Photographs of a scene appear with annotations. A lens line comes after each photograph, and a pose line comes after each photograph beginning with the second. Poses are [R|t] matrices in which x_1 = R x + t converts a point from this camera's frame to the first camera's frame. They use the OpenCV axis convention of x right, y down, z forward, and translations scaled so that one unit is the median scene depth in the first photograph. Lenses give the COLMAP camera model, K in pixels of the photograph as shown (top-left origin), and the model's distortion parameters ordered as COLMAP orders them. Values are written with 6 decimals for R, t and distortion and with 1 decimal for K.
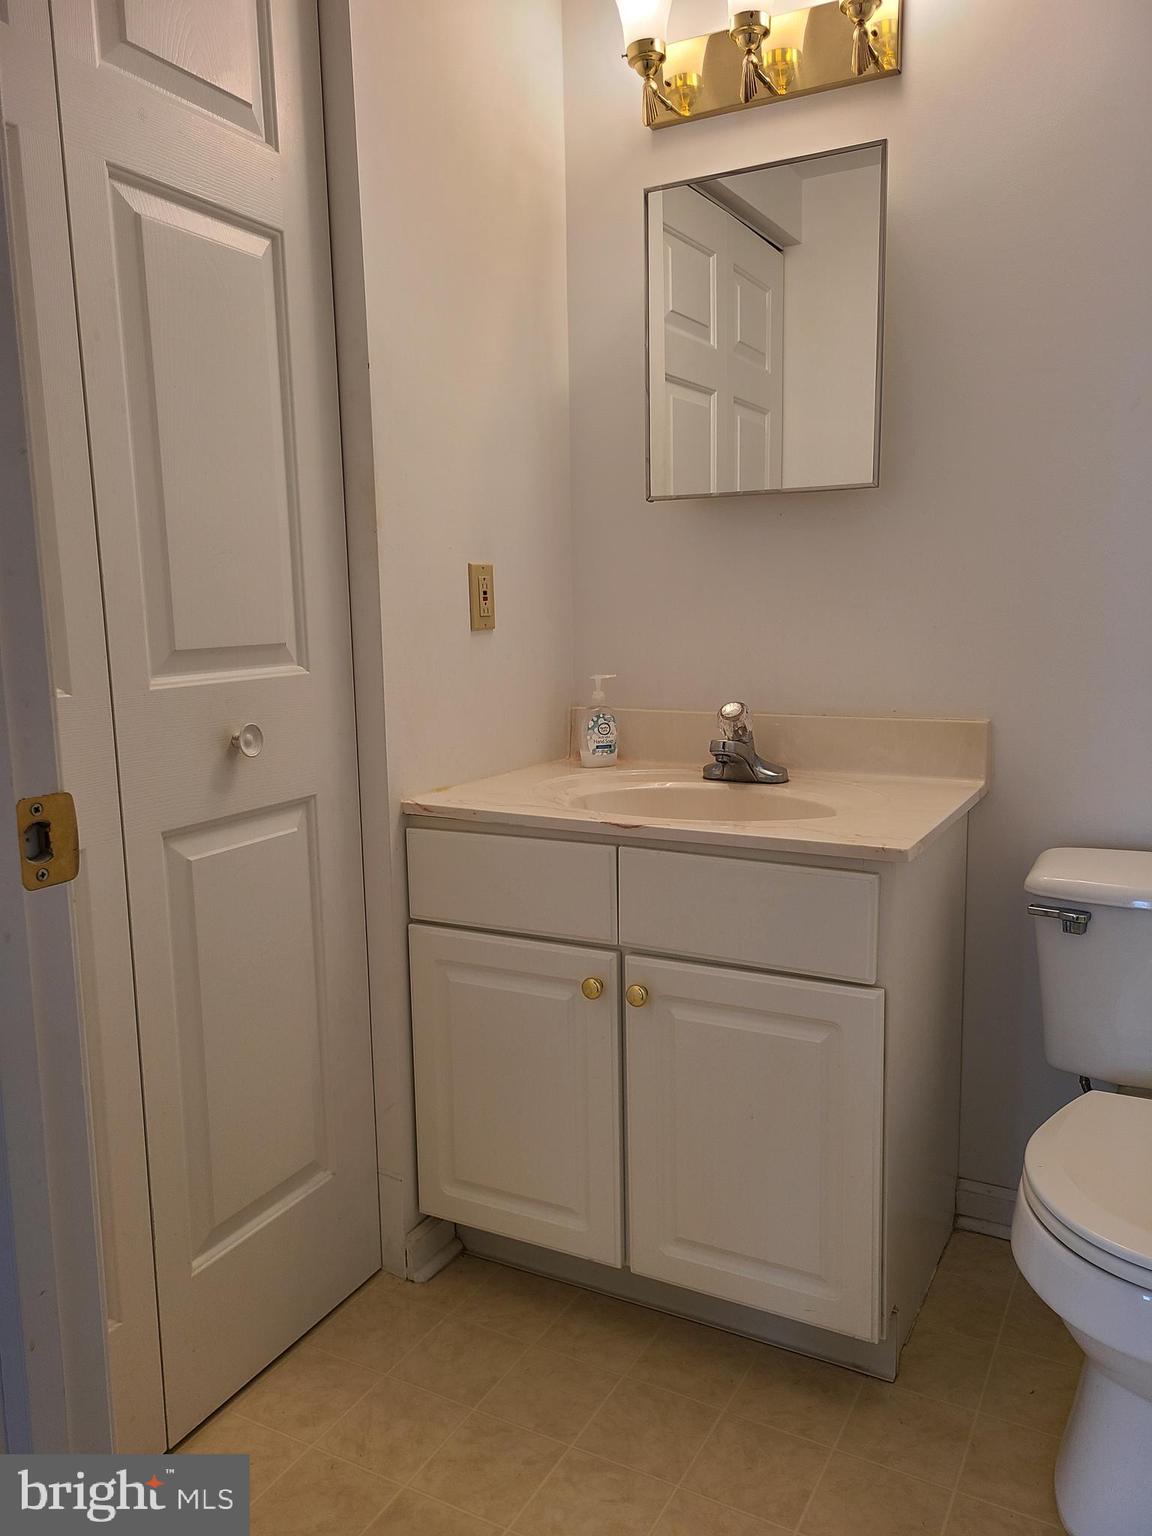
lens RADIAL K [[1164.8, 0, 577.8], [0, 1164.8, 762.8], [0, 0, 1]] dist [0.031963, -0.004503]
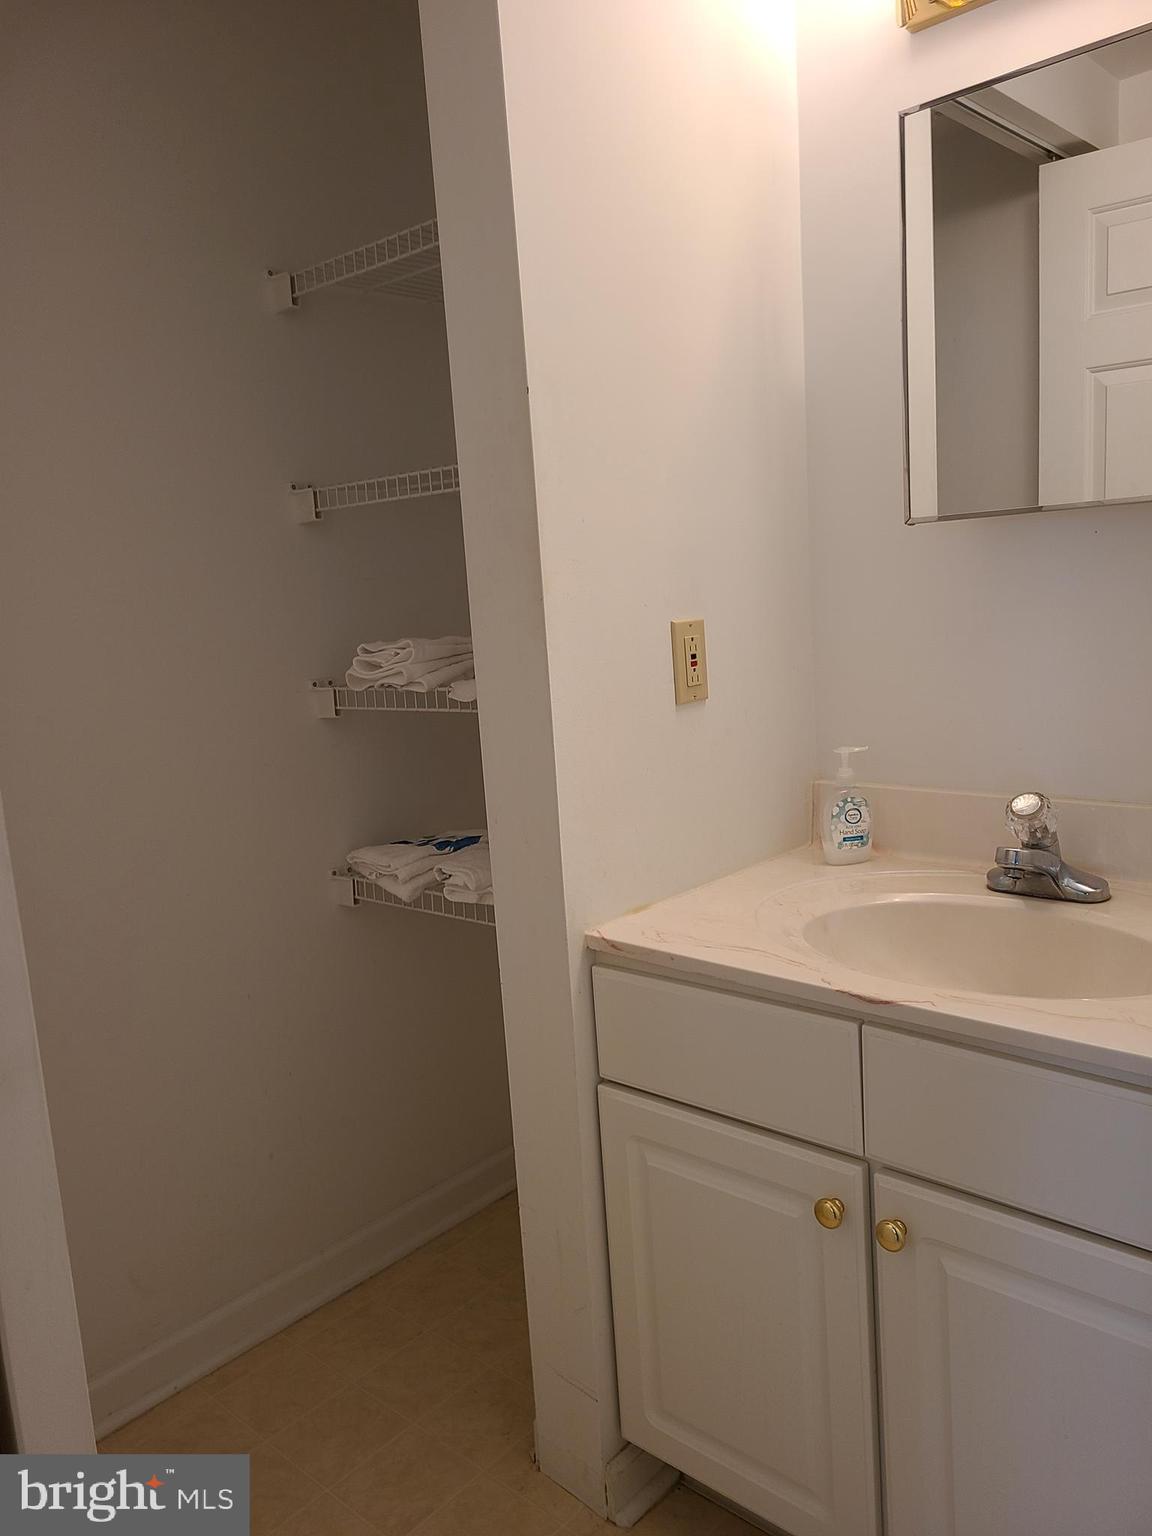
lens RADIAL K [[1164.8, 0, 578.9], [0, 1164.8, 771.2], [0, 0, 1]] dist [0.031963, -0.004503]
pose [[0.972294, -0.012434, -0.233429, 0.029124], [0.018078, 0.999593, 0.022054, -0.087083], [0.233060, -0.025663, 0.972124, 0.208541]]
